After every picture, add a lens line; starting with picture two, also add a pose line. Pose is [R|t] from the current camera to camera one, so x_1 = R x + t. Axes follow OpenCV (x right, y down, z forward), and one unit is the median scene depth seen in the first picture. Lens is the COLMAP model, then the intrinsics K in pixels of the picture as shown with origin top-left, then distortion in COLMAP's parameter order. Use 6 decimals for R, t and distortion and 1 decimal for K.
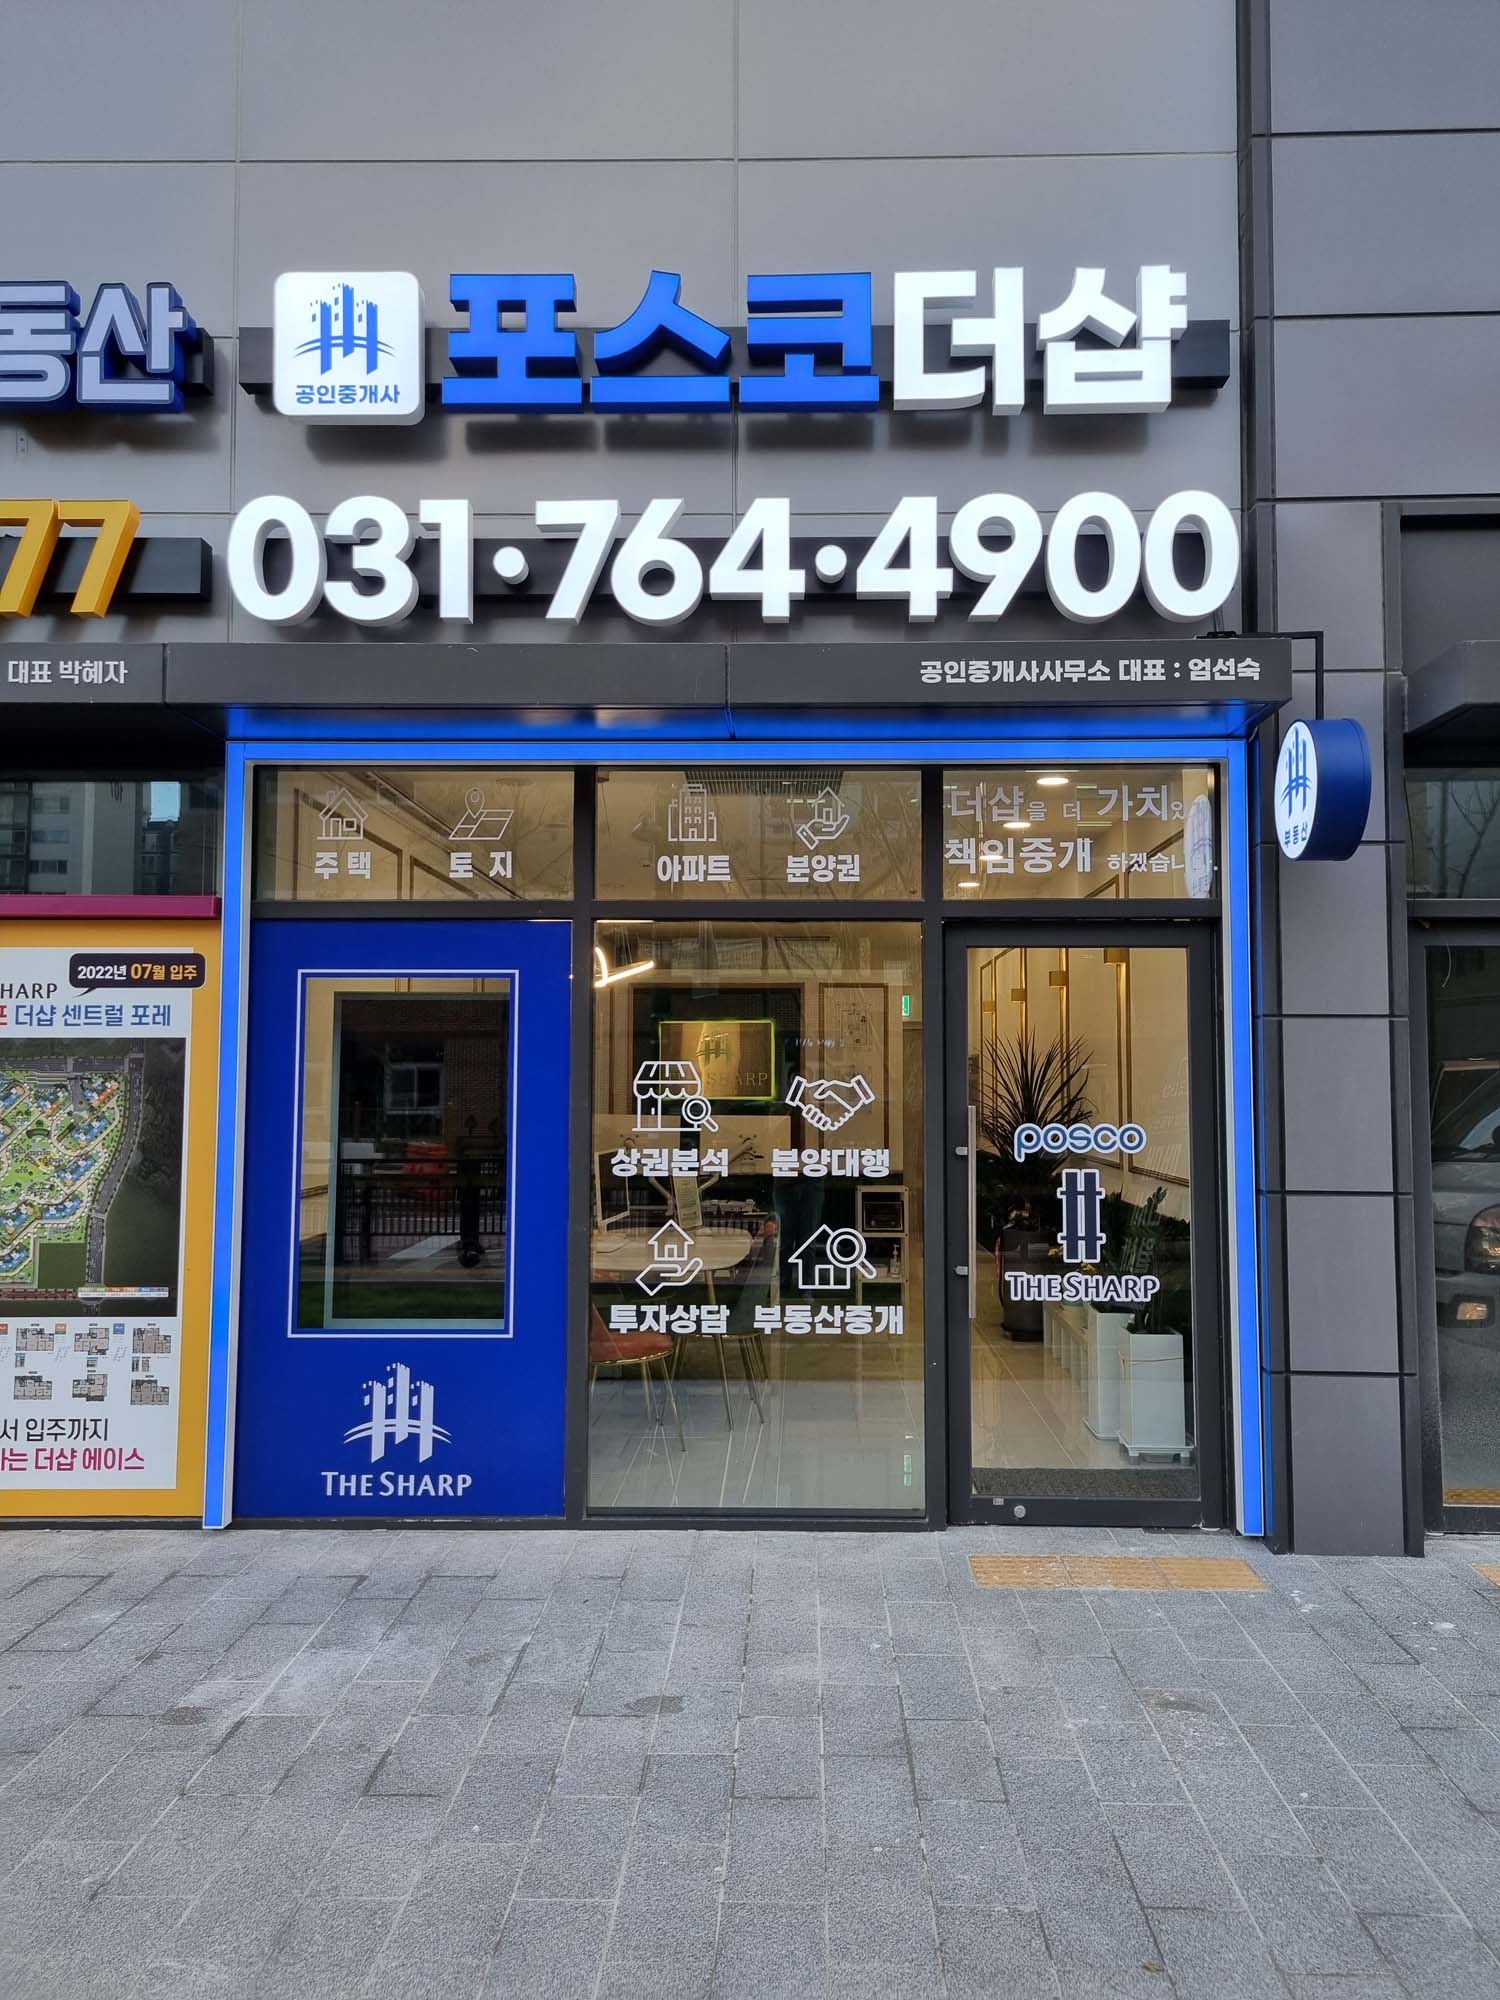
lens RADIAL K [[1495.9, 0, 778.7], [0, 1495.9, 991.3], [0, 0, 1]] dist [0.044225, -0.008479]
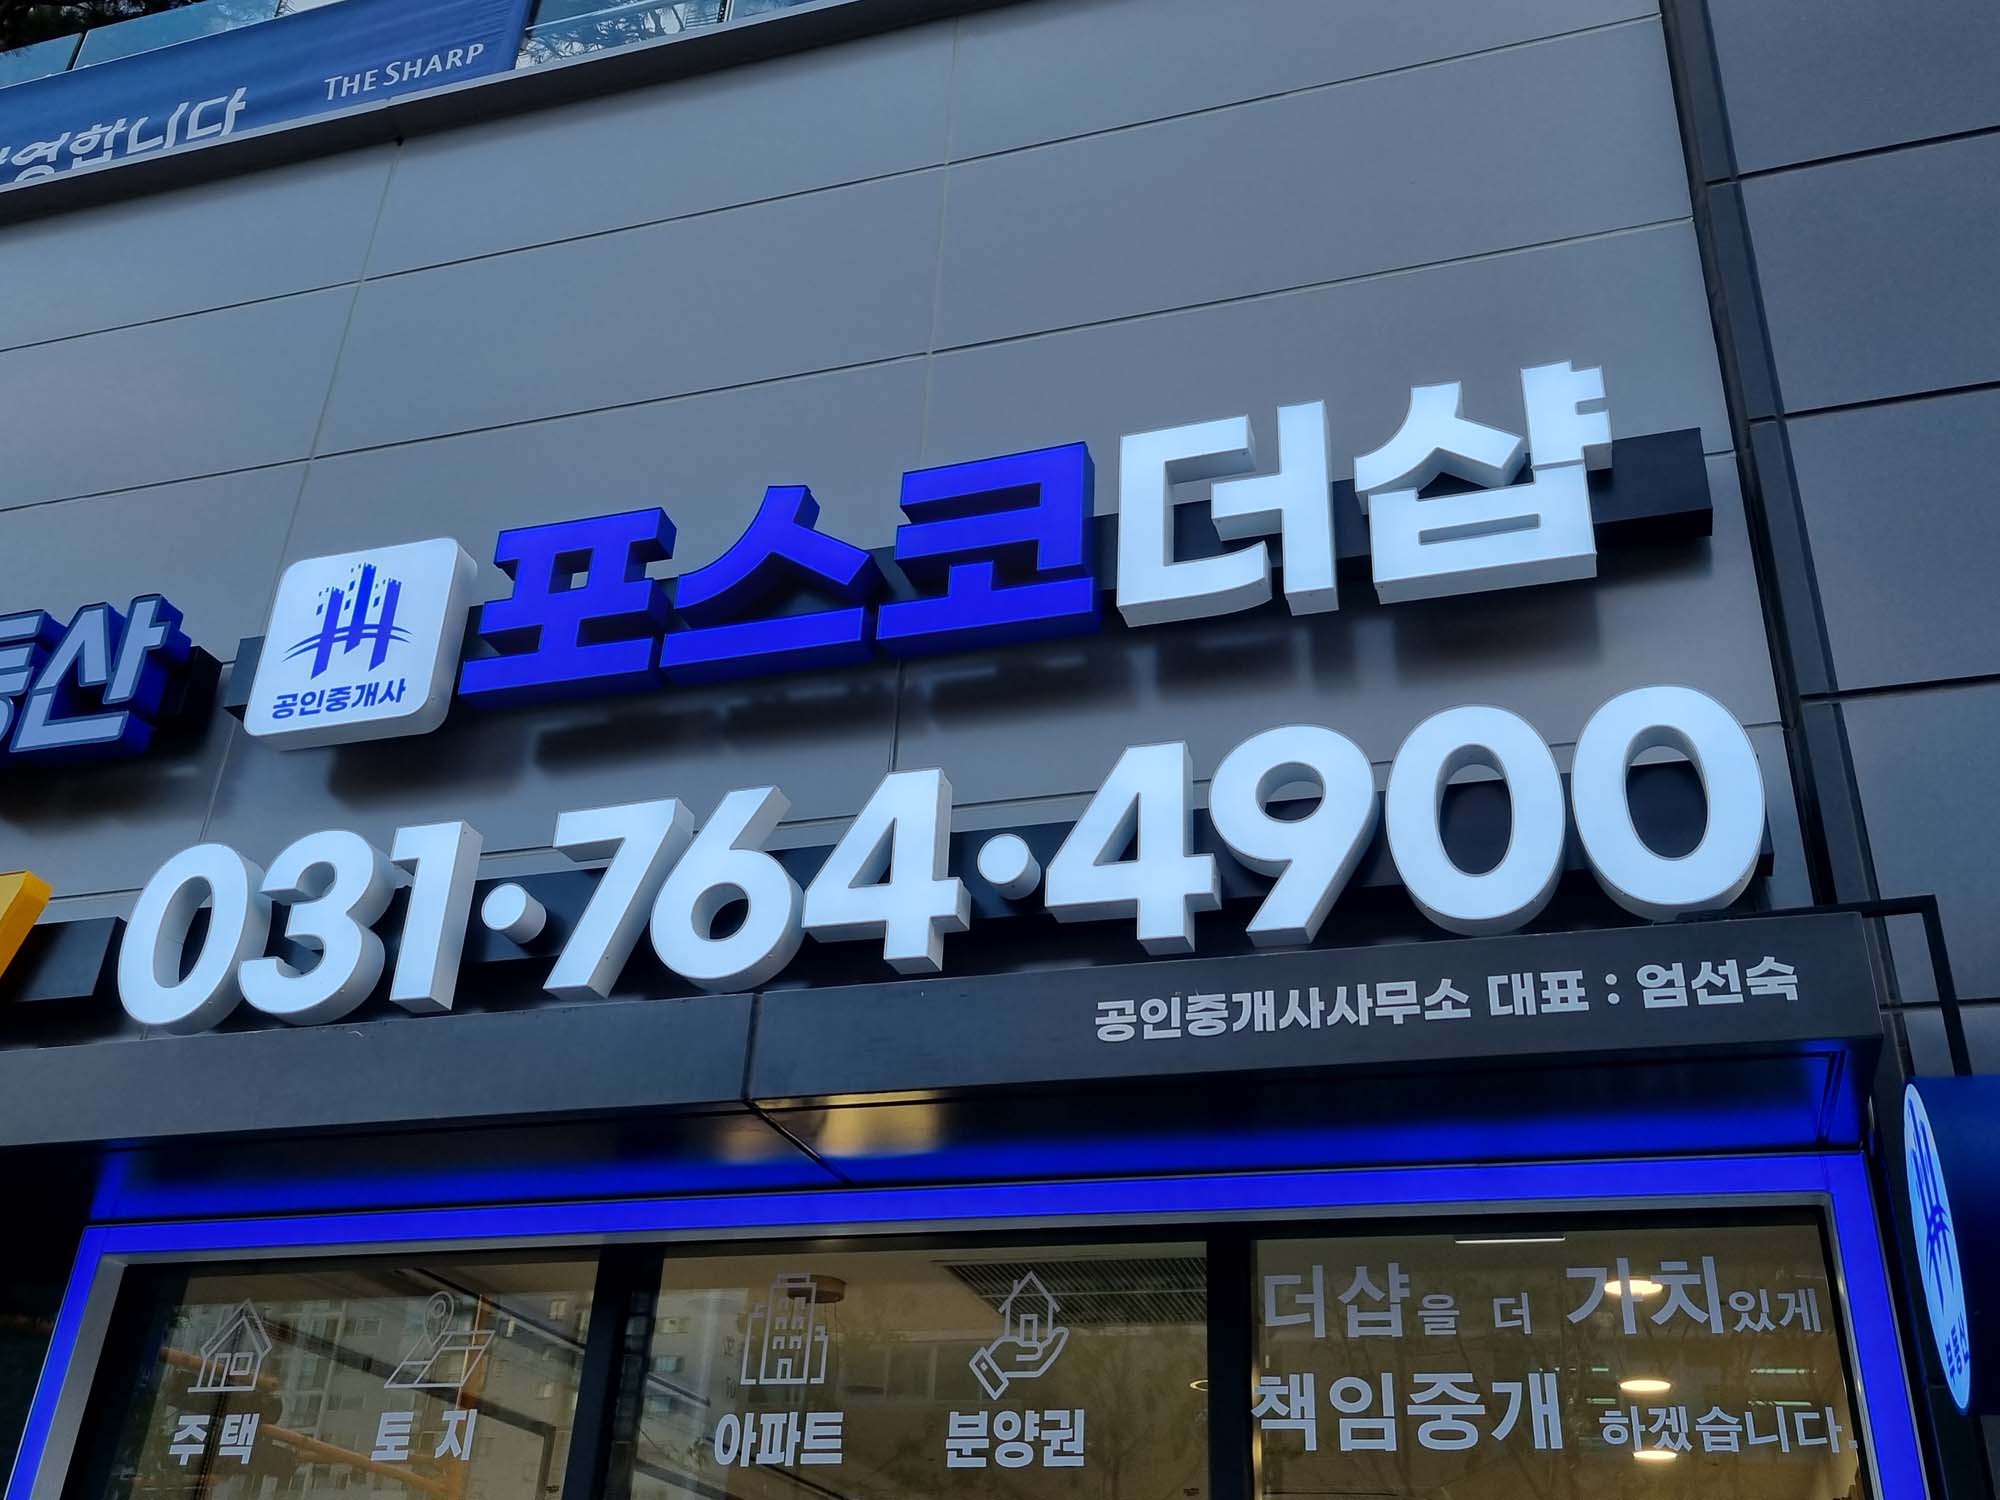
lens RADIAL K [[1900.7, 0, 996.1], [0, 1900.7, 730.0], [0, 0, 1]] dist [0.051389, -0.025212]
pose [[0.957711, -0.100310, -0.269681, 0.229018], [-0.030867, 0.896037, -0.442905, -0.010707], [0.286071, 0.432499, 0.855048, 0.355433]]
